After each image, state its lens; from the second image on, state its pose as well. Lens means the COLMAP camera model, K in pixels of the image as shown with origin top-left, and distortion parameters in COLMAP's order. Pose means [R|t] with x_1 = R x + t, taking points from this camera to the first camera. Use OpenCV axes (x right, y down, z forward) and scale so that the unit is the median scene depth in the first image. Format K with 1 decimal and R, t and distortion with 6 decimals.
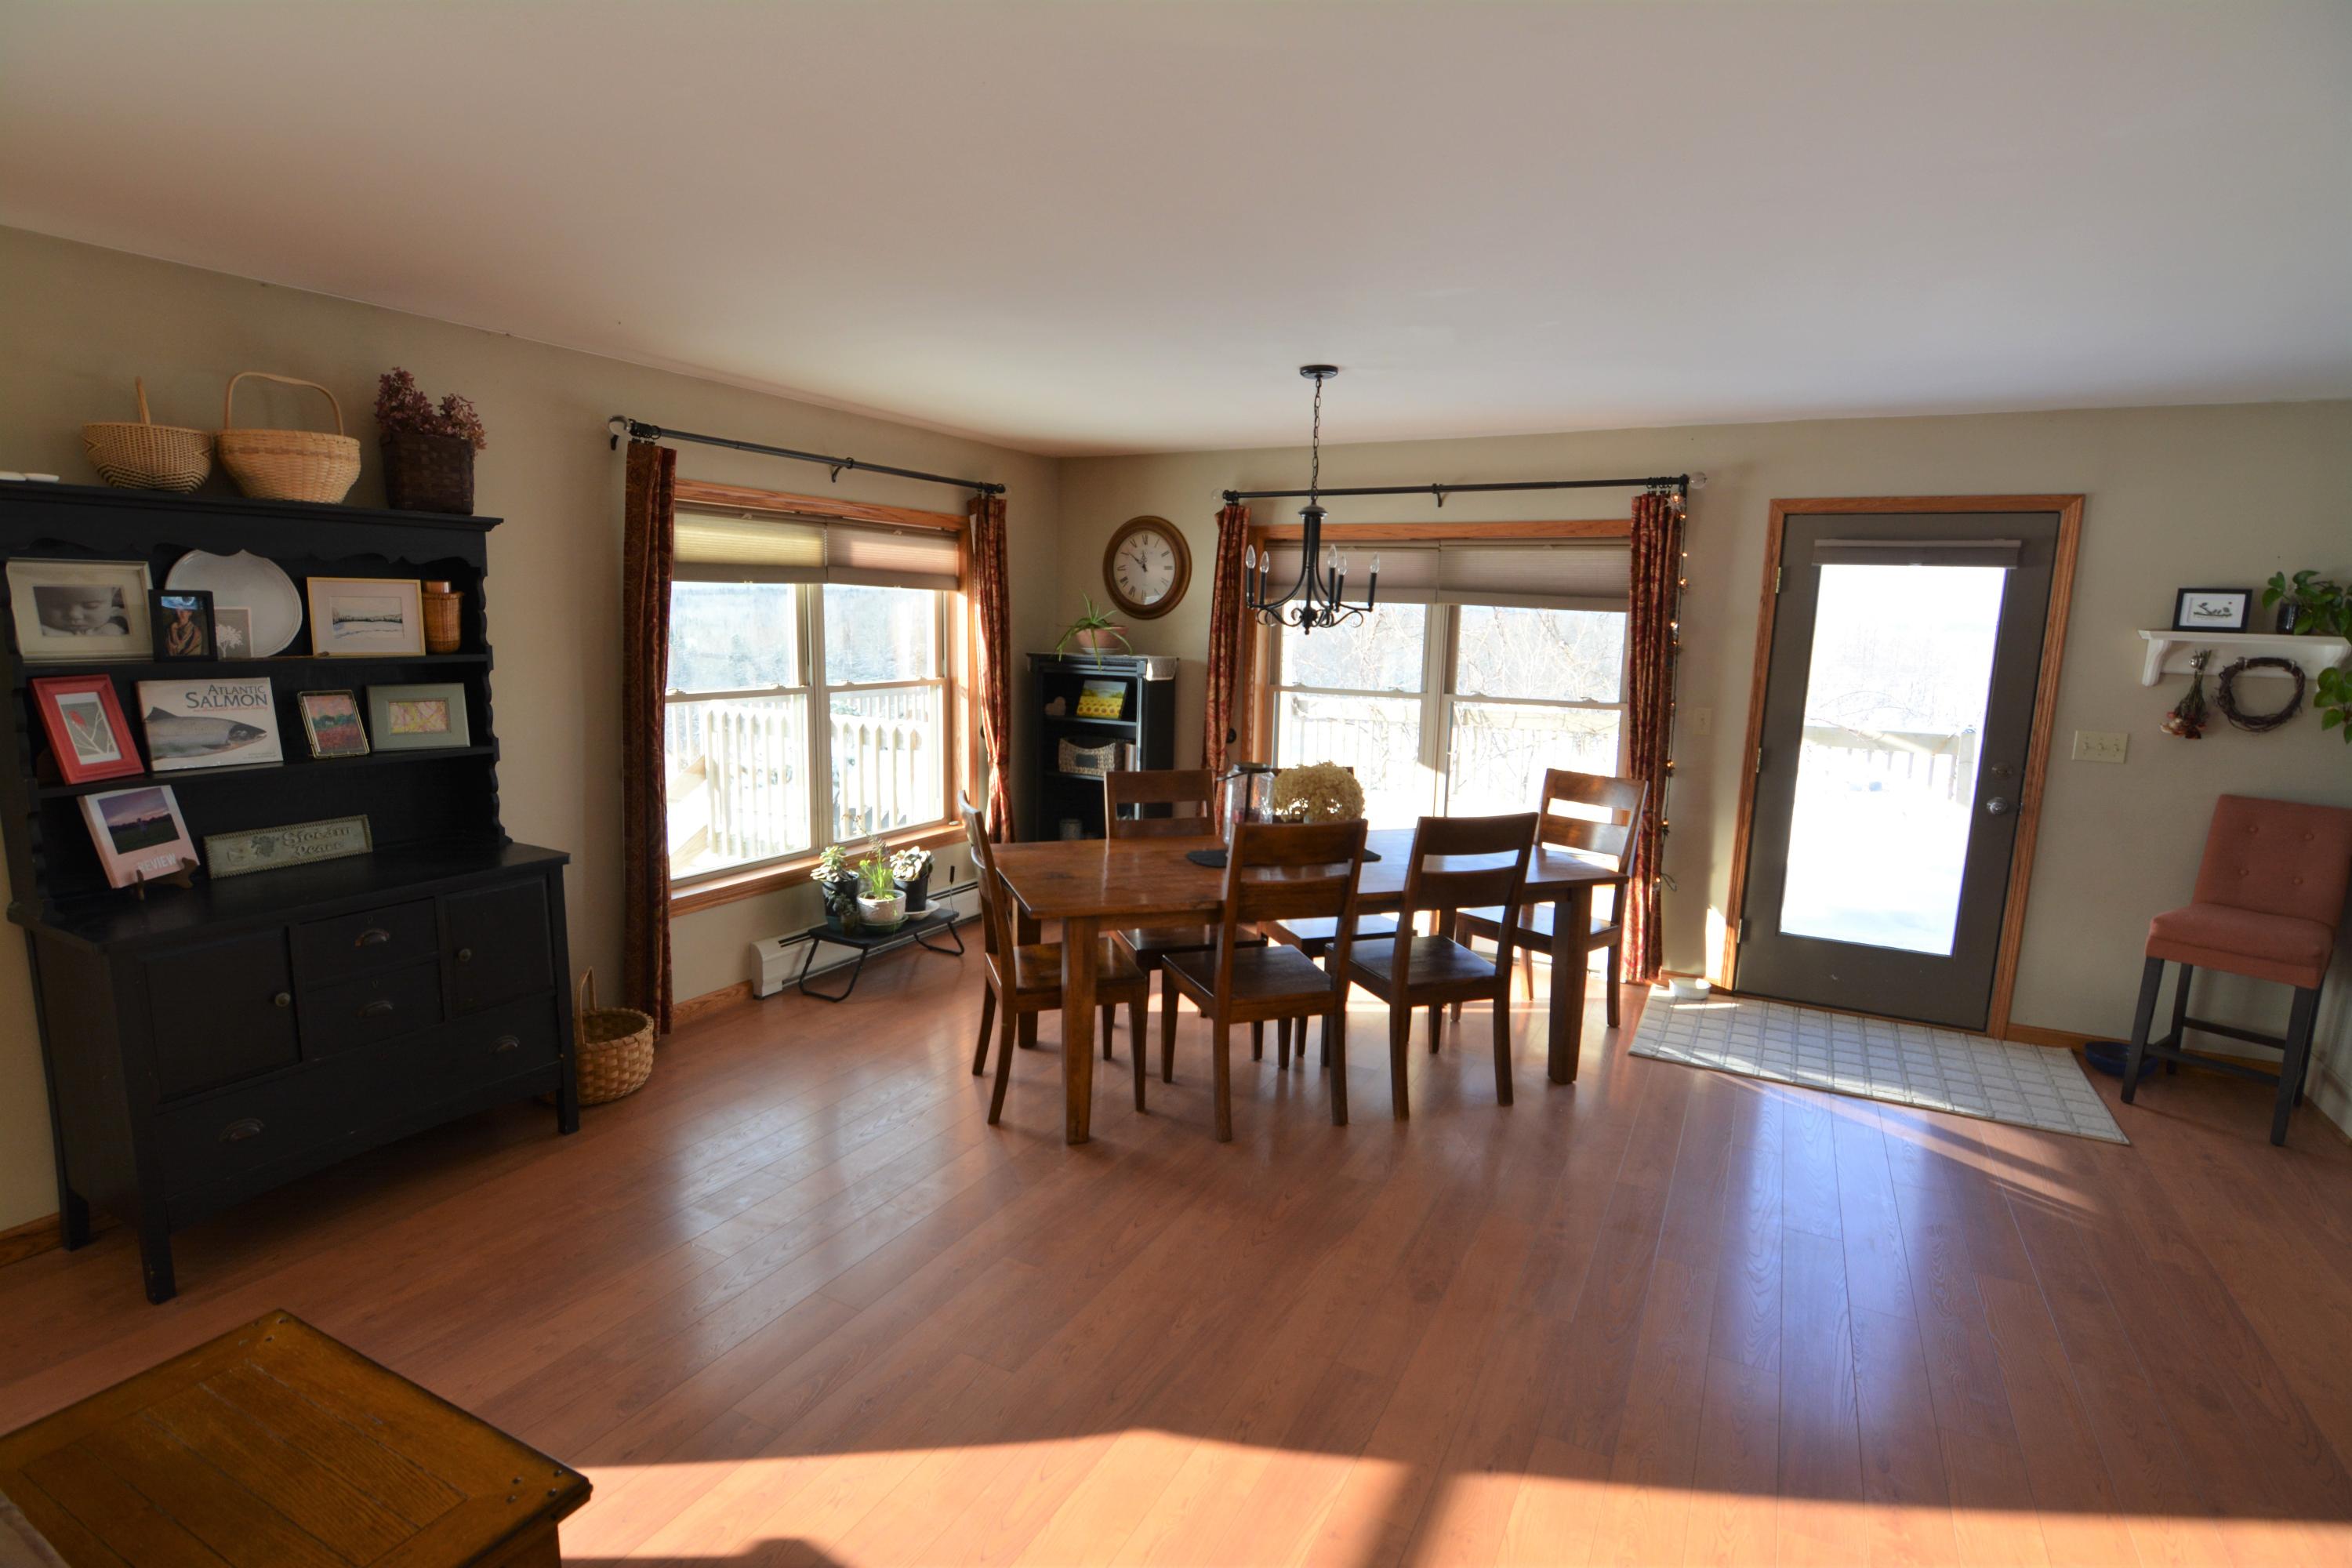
lens RADIAL K [[1138.5, 0, 1161.9], [0, 1138.5, 795.2], [0, 0, 1]] dist [-0.011212, -0.008762]
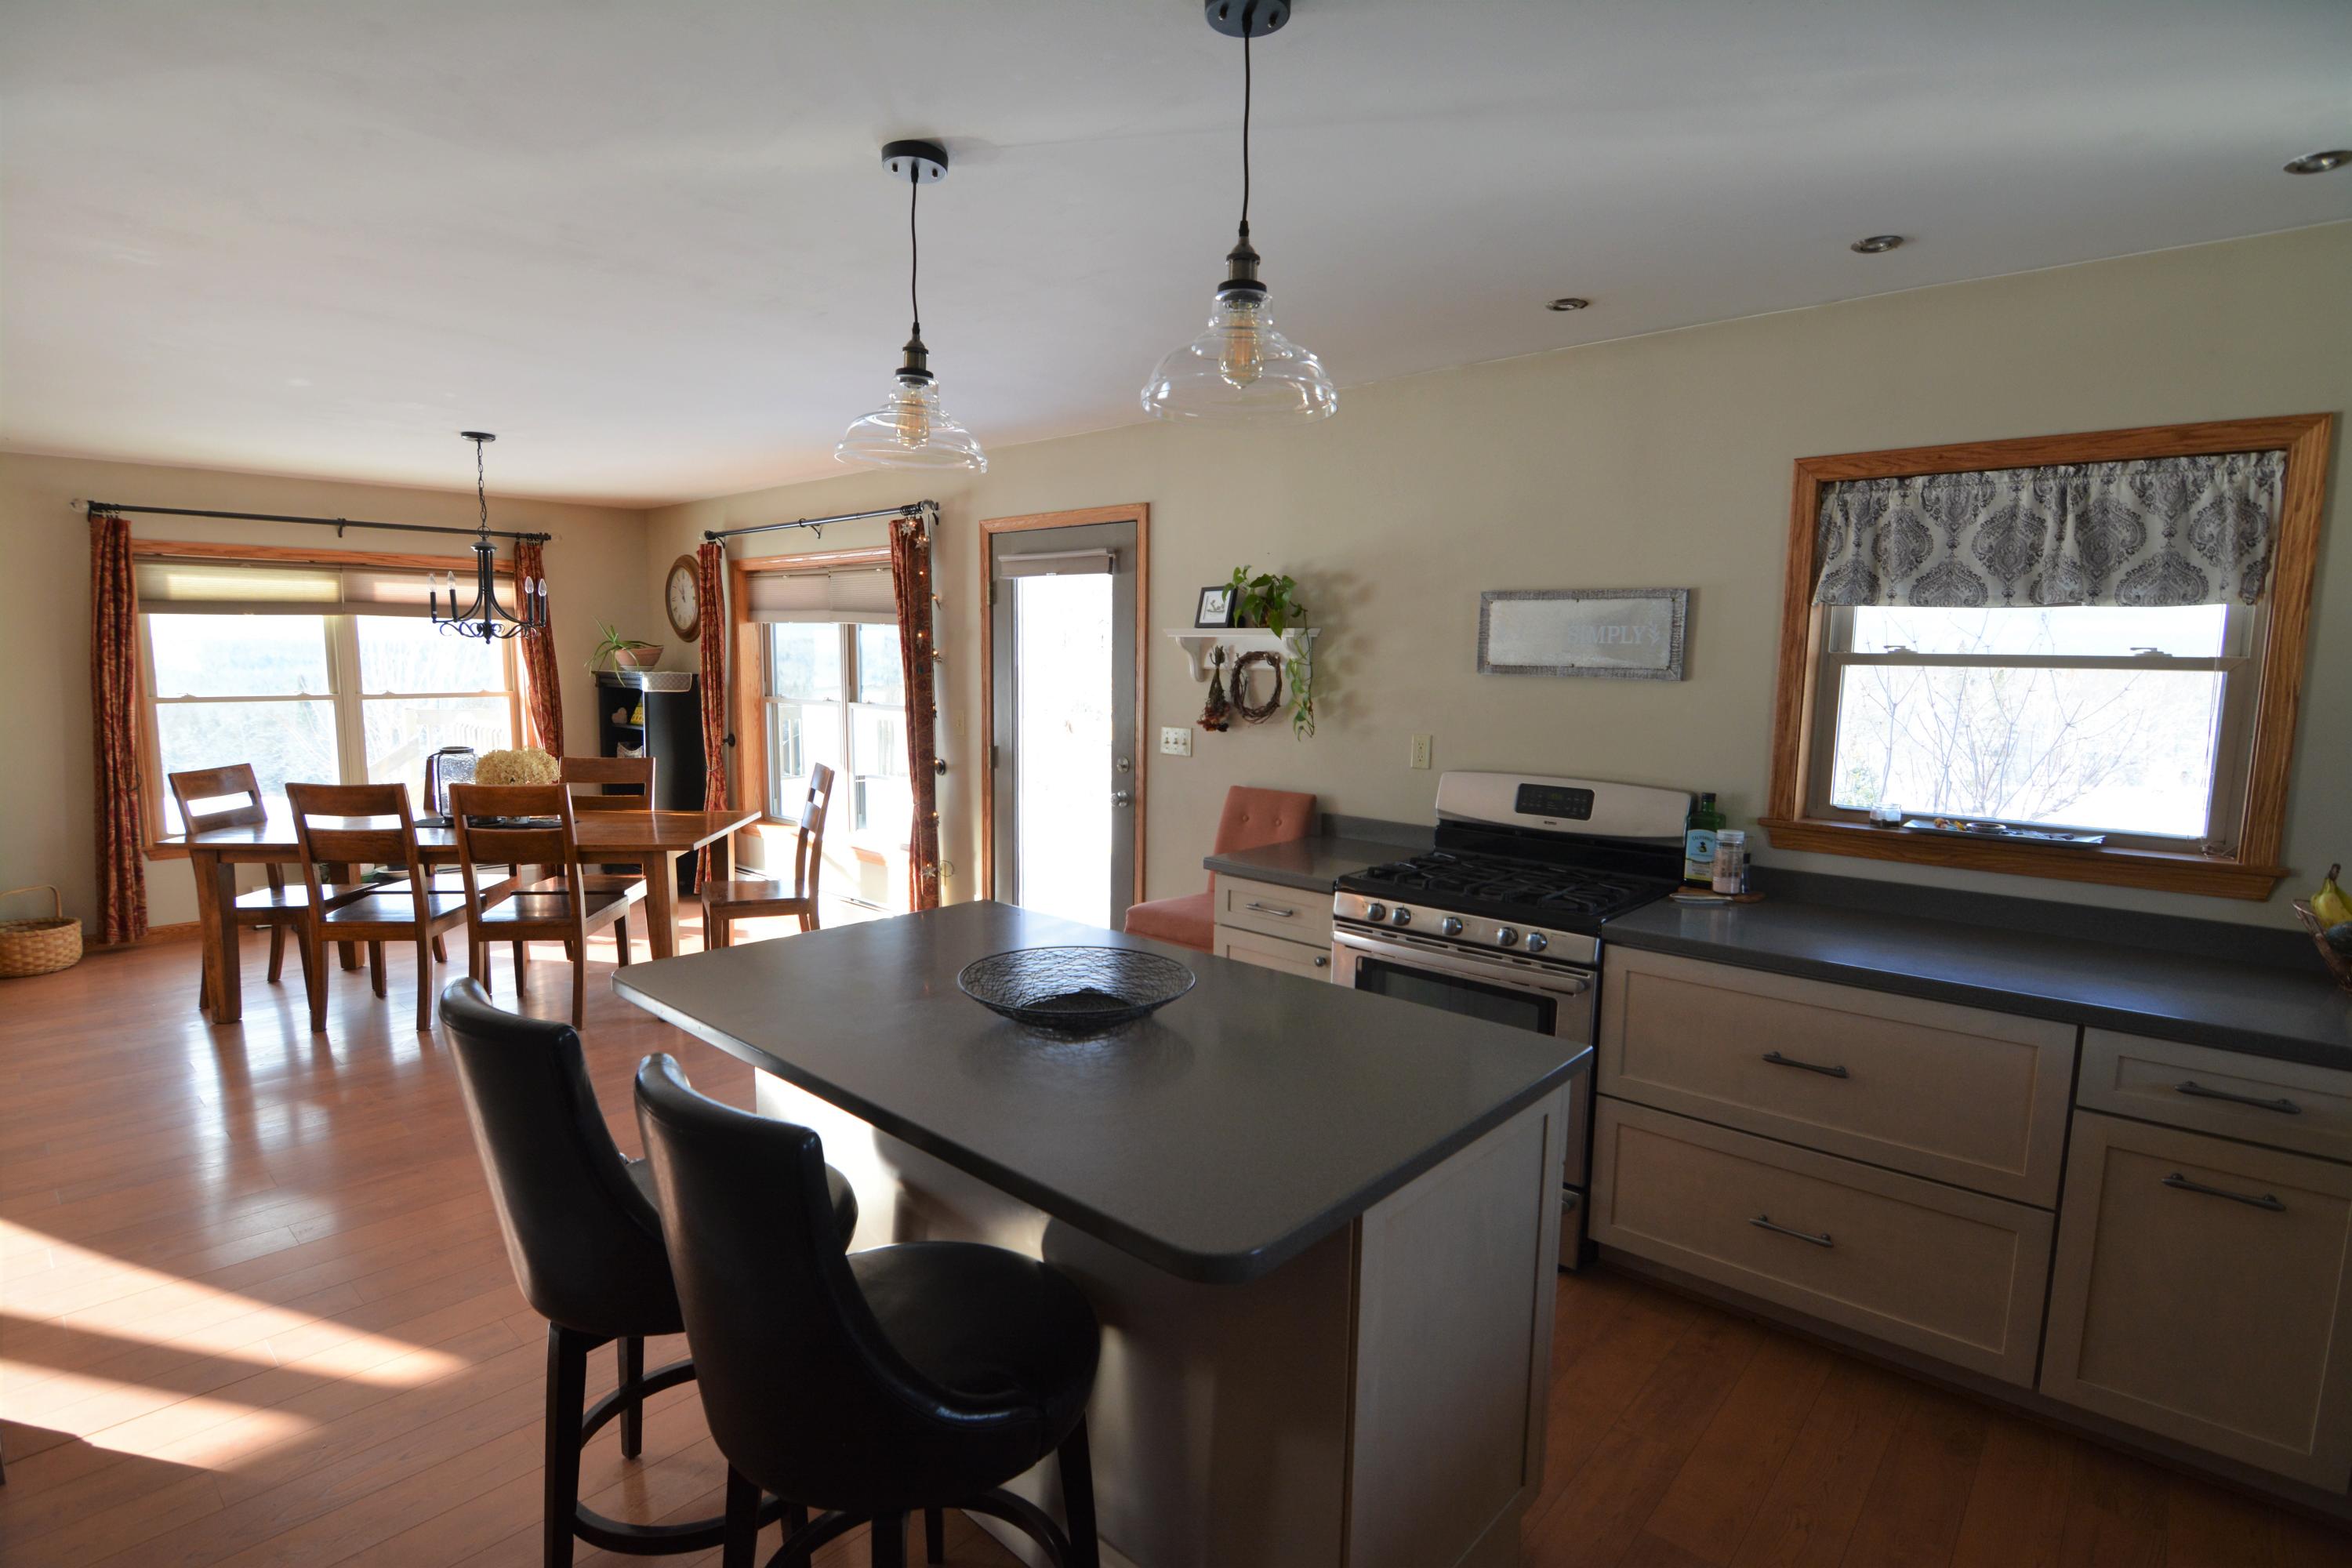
lens RADIAL K [[1138.5, 0, 1174.5], [0, 1138.5, 794.5], [0, 0, 1]] dist [-0.011212, -0.008762]
pose [[0.972124, 0.018923, -0.233703, 1.118050], [-0.027798, 0.999010, -0.034740, 0.044811], [0.232814, 0.040268, 0.971687, -0.027587]]
